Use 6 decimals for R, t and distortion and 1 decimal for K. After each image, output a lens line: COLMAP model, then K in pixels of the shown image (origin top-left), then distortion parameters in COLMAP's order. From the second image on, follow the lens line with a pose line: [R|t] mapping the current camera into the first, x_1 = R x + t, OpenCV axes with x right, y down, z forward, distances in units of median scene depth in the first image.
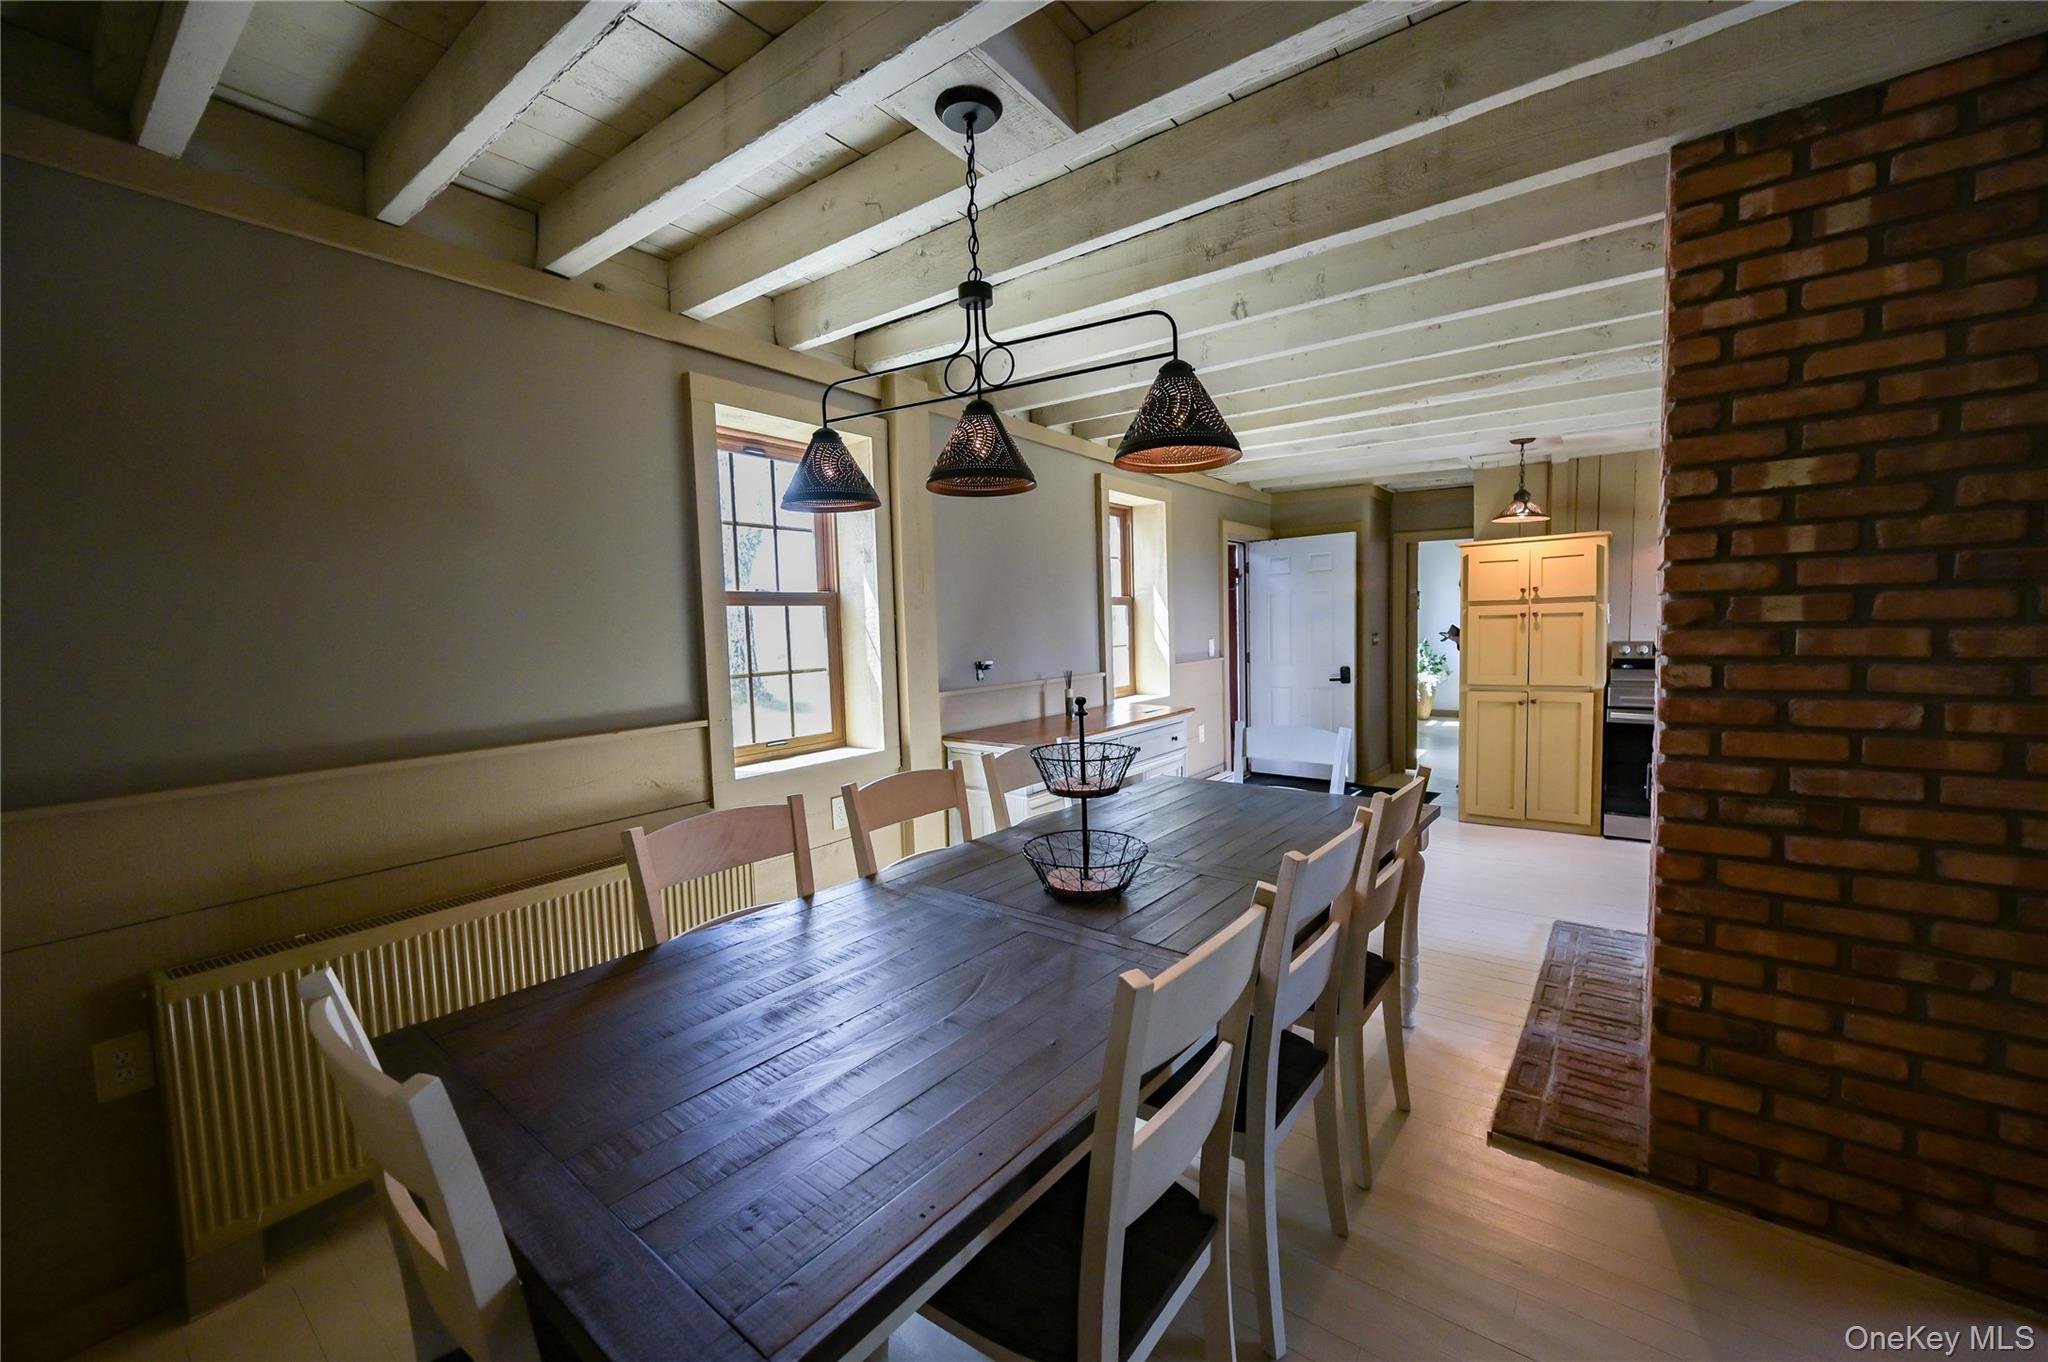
lens RADIAL K [[801.6, 0, 1024.5], [0, 801.6, 680.0], [0, 0, 1]] dist [-0.004018, 0.000496]
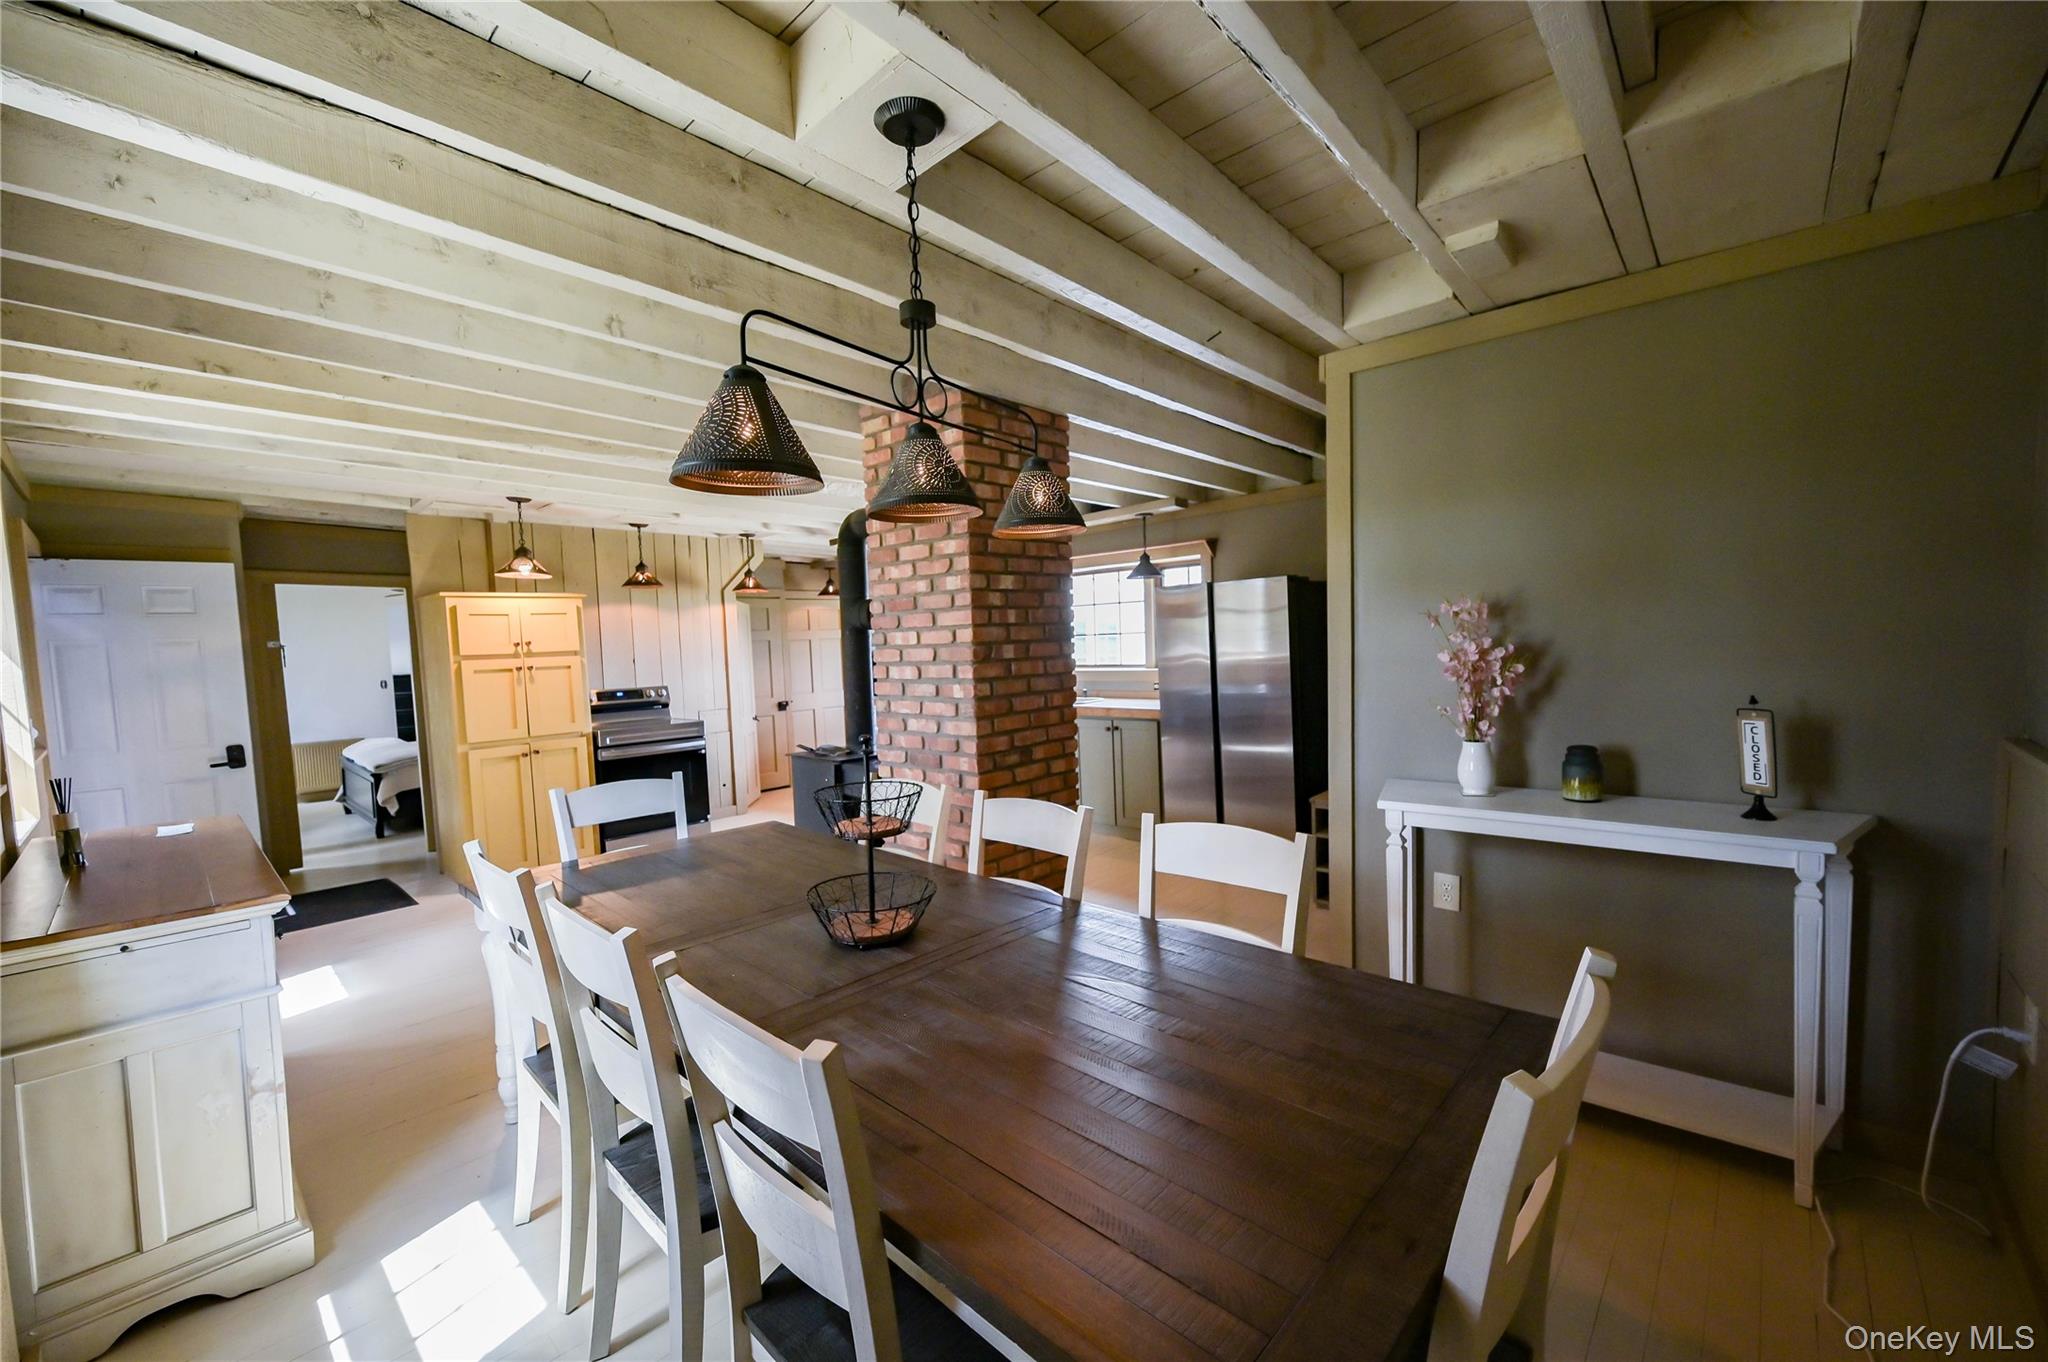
lens RADIAL K [[801.6, 0, 1023.5], [0, 801.6, 687.5], [0, 0, 1]] dist [-0.004018, 0.000496]
pose [[0.085615, -0.033093, 0.995779, -0.966125], [0.103061, 0.994381, 0.024185, -0.045635], [-0.990984, 0.100555, 0.088545, 0.793410]]
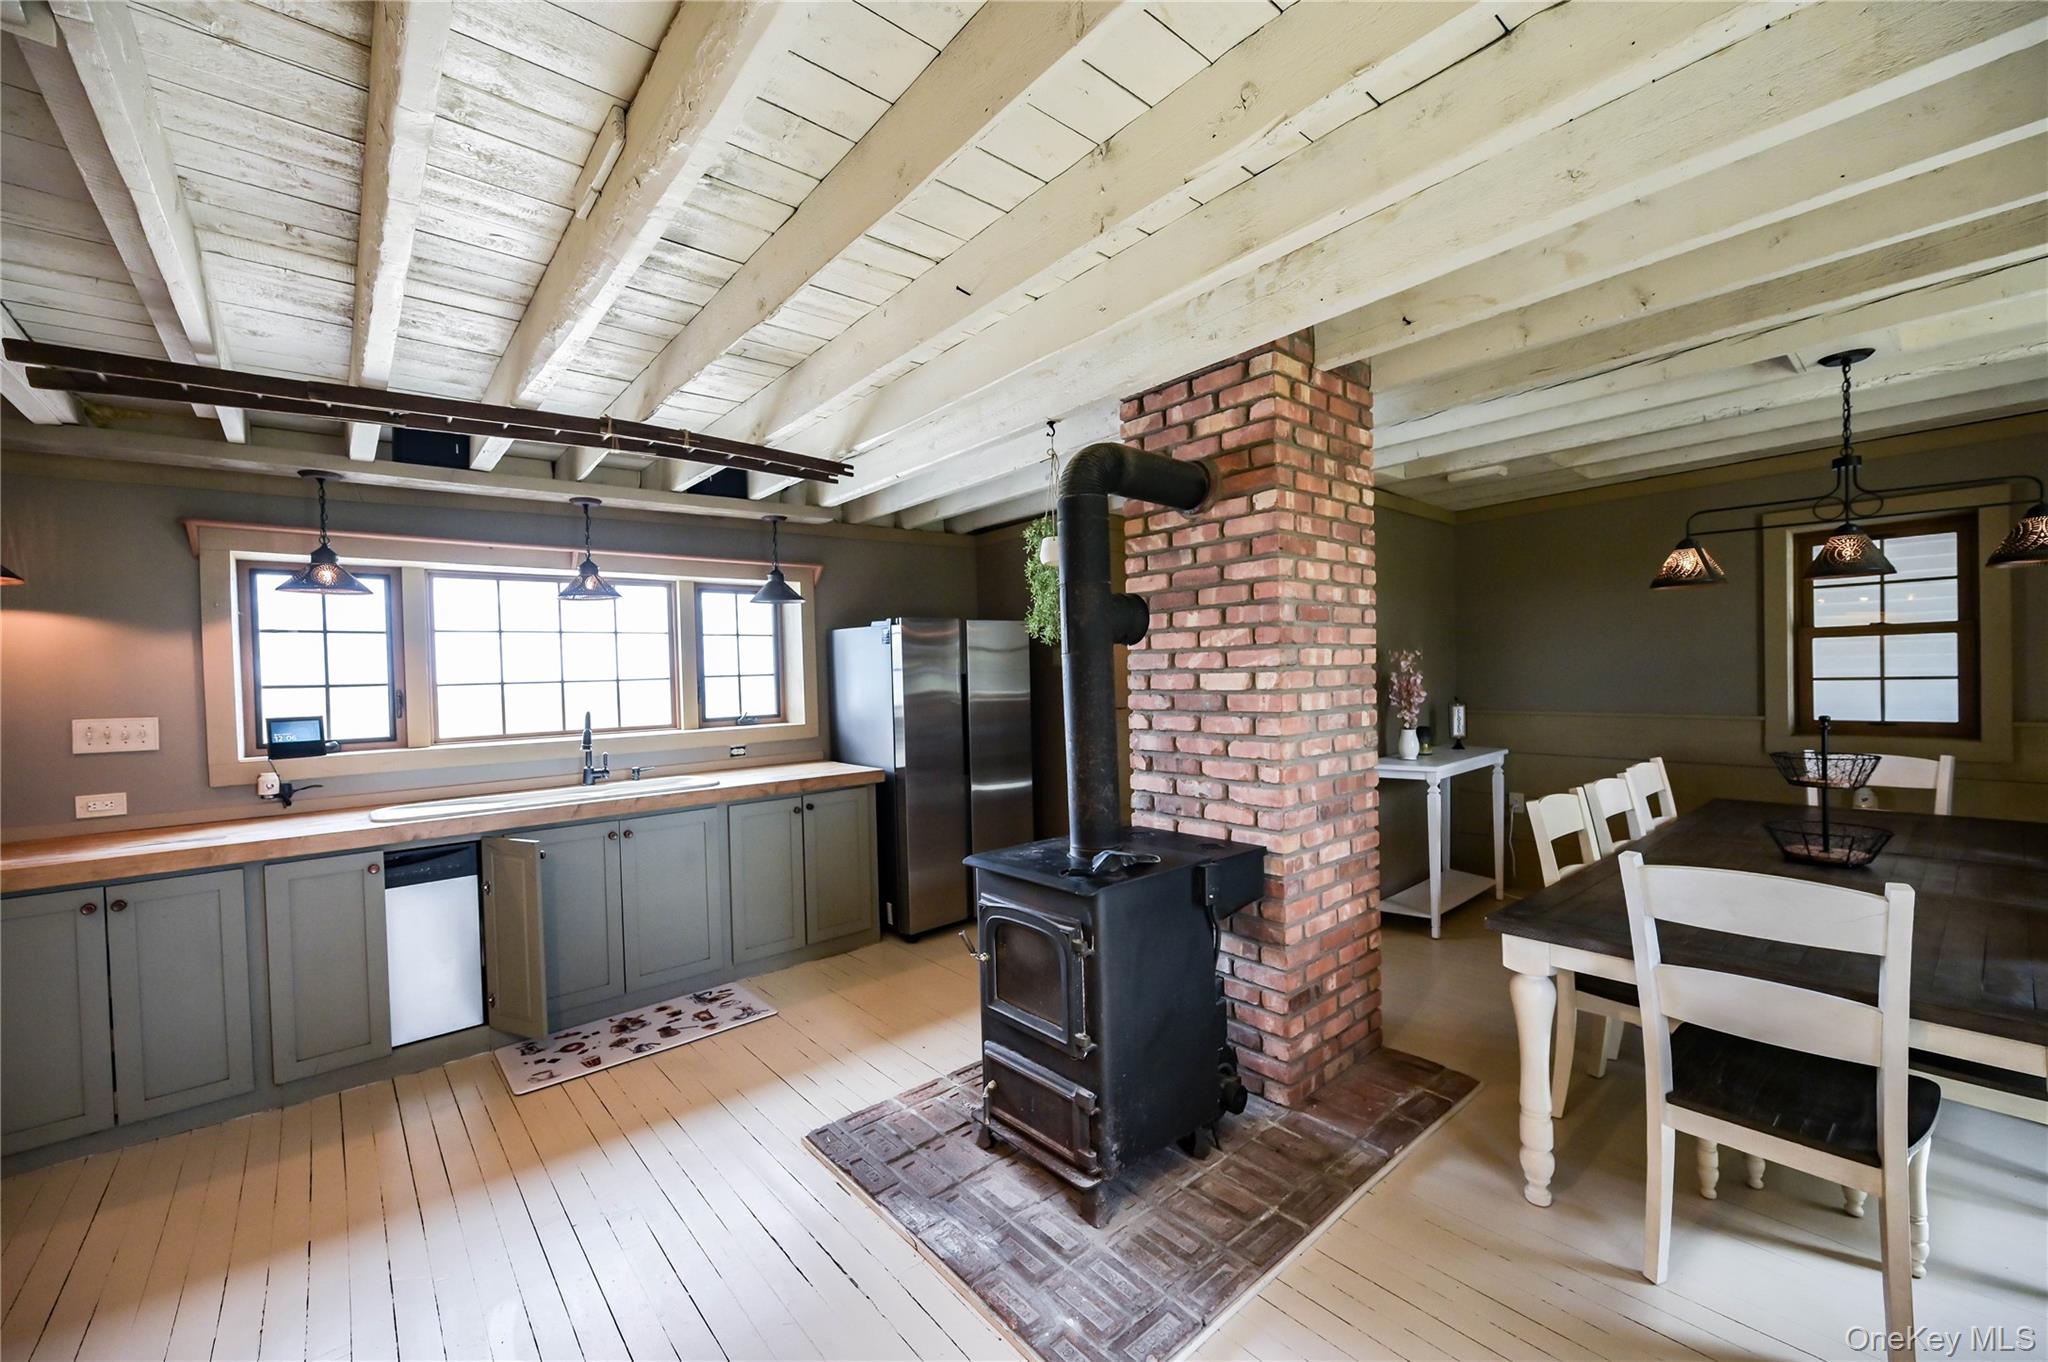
lens RADIAL K [[801.6, 0, 1016.2], [0, 801.6, 685.0], [0, 0, 1]] dist [-0.004018, 0.000496]
pose [[-0.976443, 0.052677, 0.209245, 1.238903], [0.069937, 0.994655, 0.075958, -0.252473], [-0.204126, 0.088802, -0.974909, 2.868602]]
